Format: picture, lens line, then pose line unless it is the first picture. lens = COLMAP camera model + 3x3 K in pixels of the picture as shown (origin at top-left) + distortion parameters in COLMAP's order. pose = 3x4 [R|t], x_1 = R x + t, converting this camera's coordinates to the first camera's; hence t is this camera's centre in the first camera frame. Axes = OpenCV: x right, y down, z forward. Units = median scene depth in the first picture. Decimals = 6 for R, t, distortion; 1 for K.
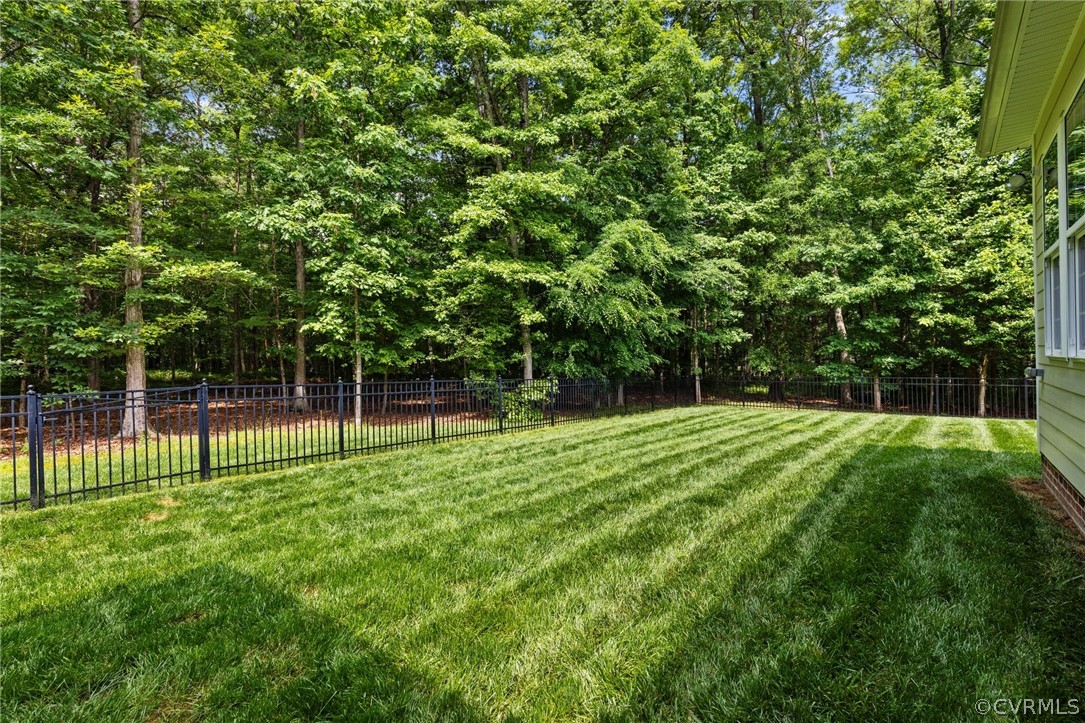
lens RADIAL K [[481.8, 0, 543.6], [0, 481.8, 361.1], [0, 0, 1]] dist [0.003368, -0.000145]
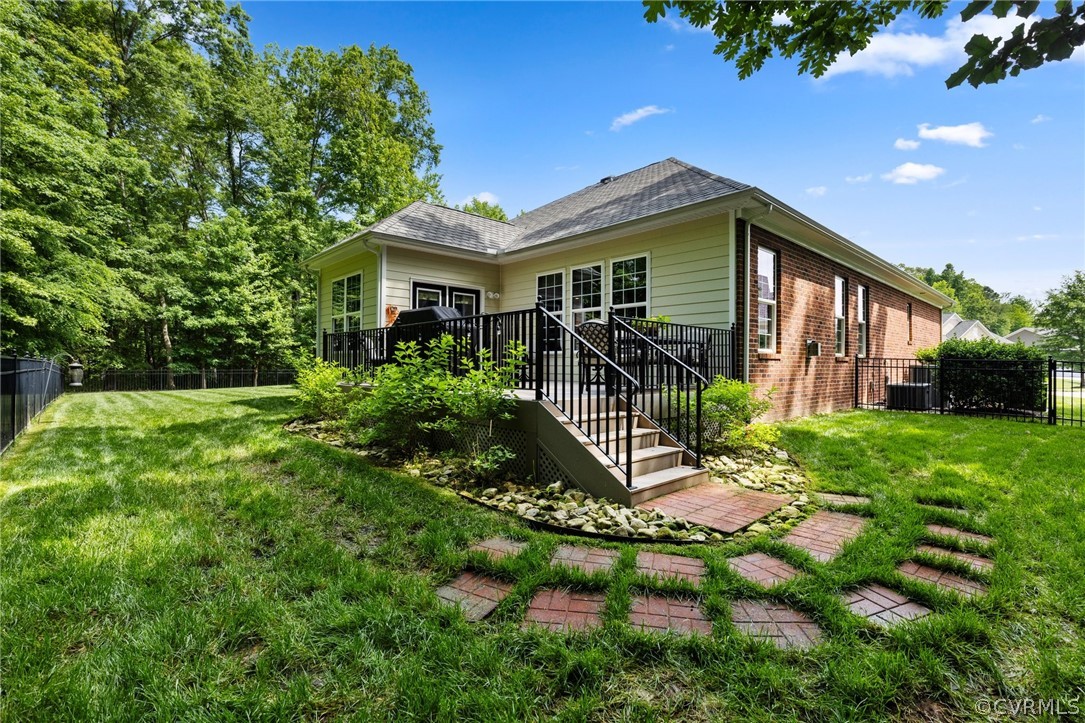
lens RADIAL K [[481.8, 0, 542.4], [0, 481.8, 360.8], [0, 0, 1]] dist [0.003368, -0.000145]
pose [[0.125346, 0.022448, 0.991859, -1.022970], [0.000795, 0.999741, -0.022727, 0.044370], [-0.992113, 0.003637, 0.125295, -0.487228]]
